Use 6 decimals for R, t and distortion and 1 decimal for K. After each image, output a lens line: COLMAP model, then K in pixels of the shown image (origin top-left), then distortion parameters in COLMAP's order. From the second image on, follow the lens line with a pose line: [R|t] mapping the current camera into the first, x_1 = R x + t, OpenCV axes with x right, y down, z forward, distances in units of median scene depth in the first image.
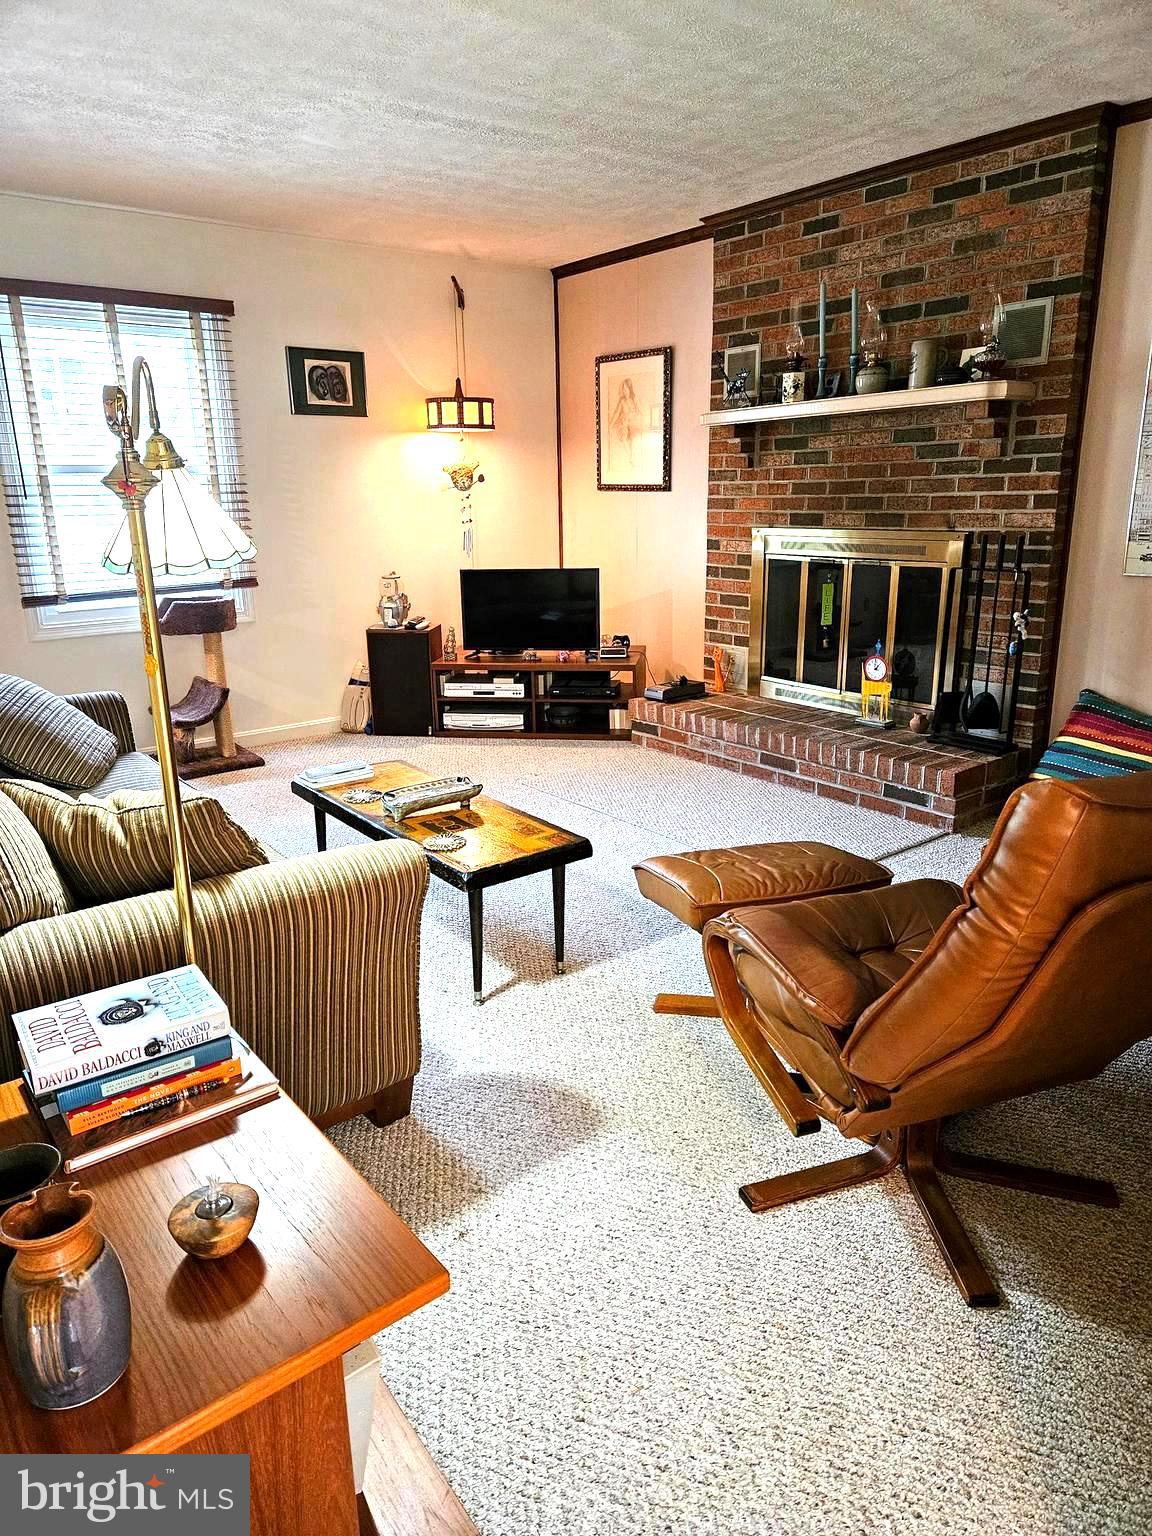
lens RADIAL K [[1020.6, 0, 570.8], [0, 1020.6, 763.1], [0, 0, 1]] dist [0.081101, -0.074319]
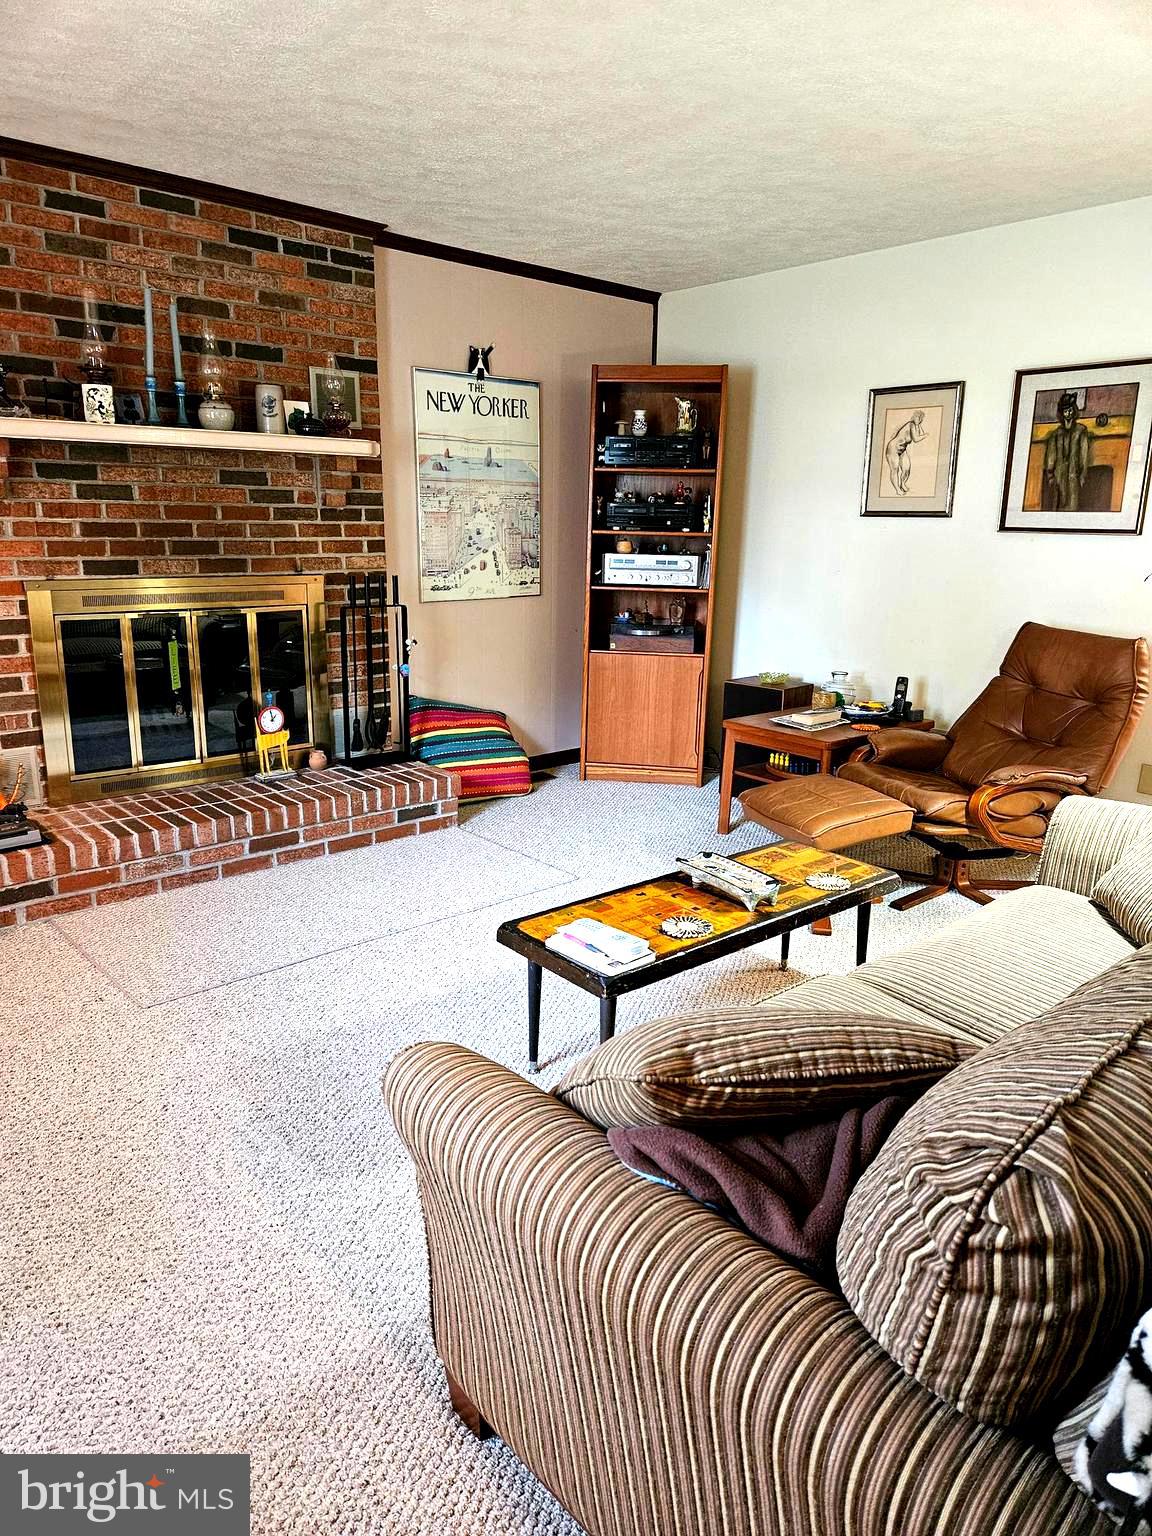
lens RADIAL K [[1020.6, 0, 575.6], [0, 1020.6, 764.0], [0, 0, 1]] dist [0.081101, -0.074319]
pose [[-0.064385, -0.218846, 0.973633, -0.675290], [0.249543, 0.941130, 0.228042, -0.205979], [-0.966221, 0.257646, -0.005983, 0.766153]]
